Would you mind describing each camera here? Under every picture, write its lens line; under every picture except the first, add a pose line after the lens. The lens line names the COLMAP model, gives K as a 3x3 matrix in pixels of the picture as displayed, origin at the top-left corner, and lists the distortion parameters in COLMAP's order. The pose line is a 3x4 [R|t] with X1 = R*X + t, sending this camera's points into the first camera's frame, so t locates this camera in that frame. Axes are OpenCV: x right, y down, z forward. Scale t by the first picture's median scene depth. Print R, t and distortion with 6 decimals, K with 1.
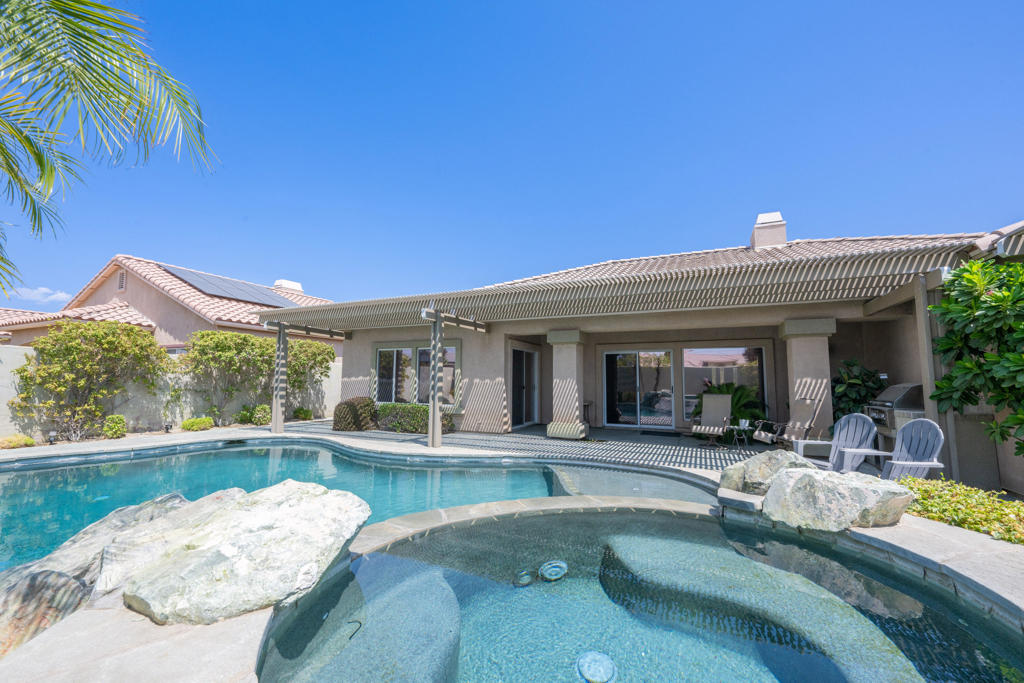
lens RADIAL K [[401.9, 0, 517.2], [0, 401.9, 341.7], [0, 0, 1]] dist [-0.000922, -0.000051]
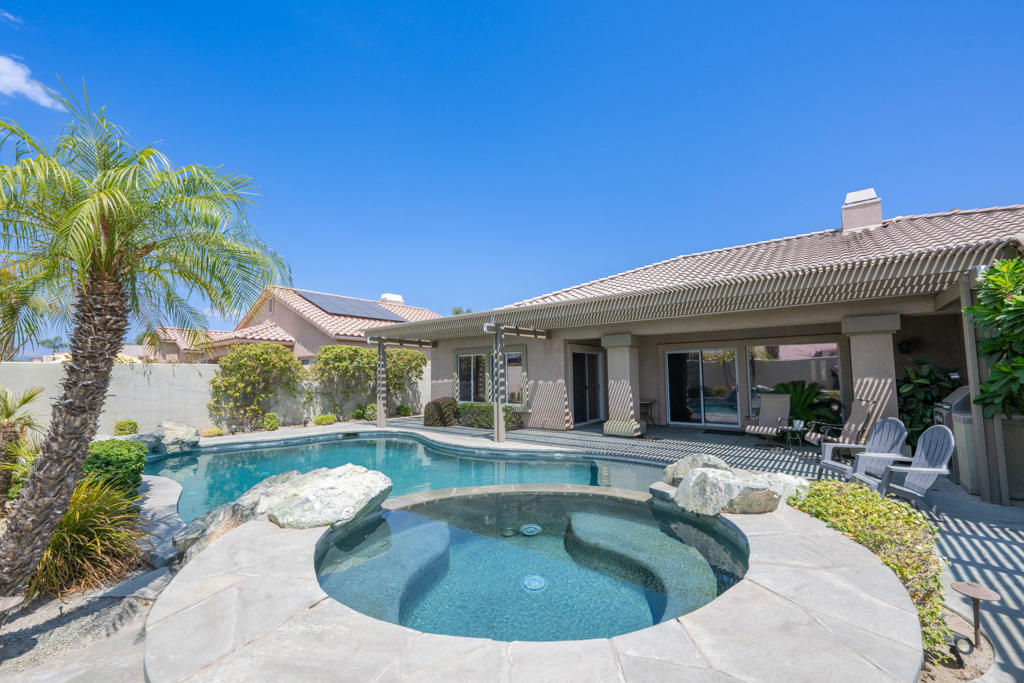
lens RADIAL K [[401.9, 0, 517.8], [0, 401.9, 344.3], [0, 0, 1]] dist [-0.000922, -0.000051]
pose [[0.971912, -0.036605, -0.232480, 0.123849], [0.041773, 0.998977, 0.017344, -0.037032], [0.231607, -0.026568, 0.972446, -0.109692]]
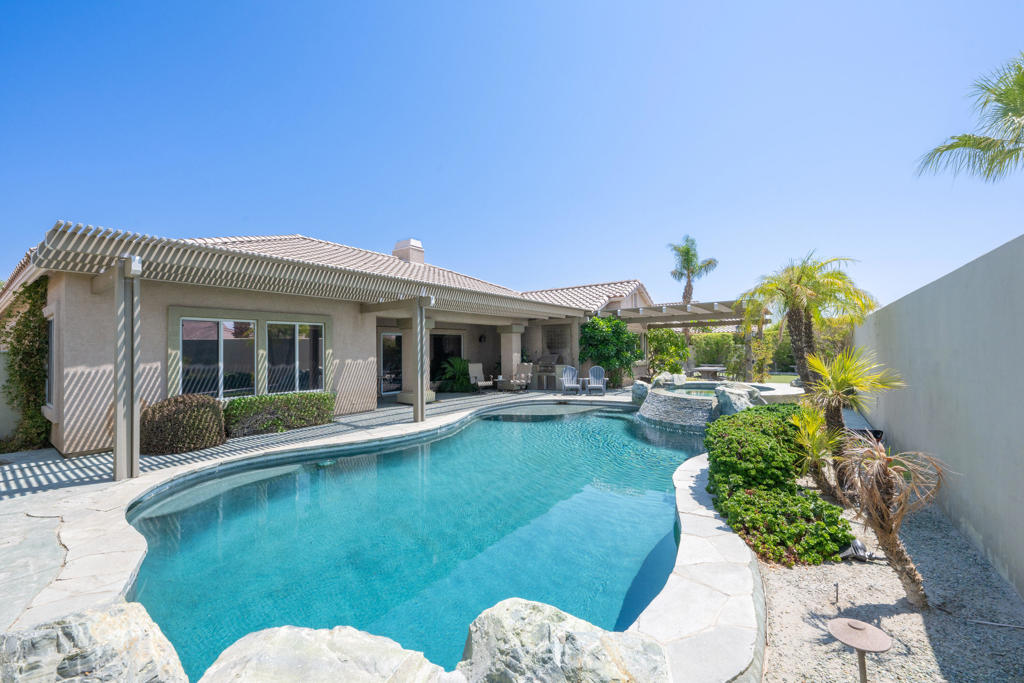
lens RADIAL K [[401.9, 0, 522.1], [0, 401.9, 344.2], [0, 0, 1]] dist [-0.000922, -0.000051]
pose [[0.183616, 0.002660, 0.982994, -1.219755], [-0.087924, 0.996033, 0.013729, 0.008342], [-0.979058, -0.088950, 0.183122, 0.524835]]
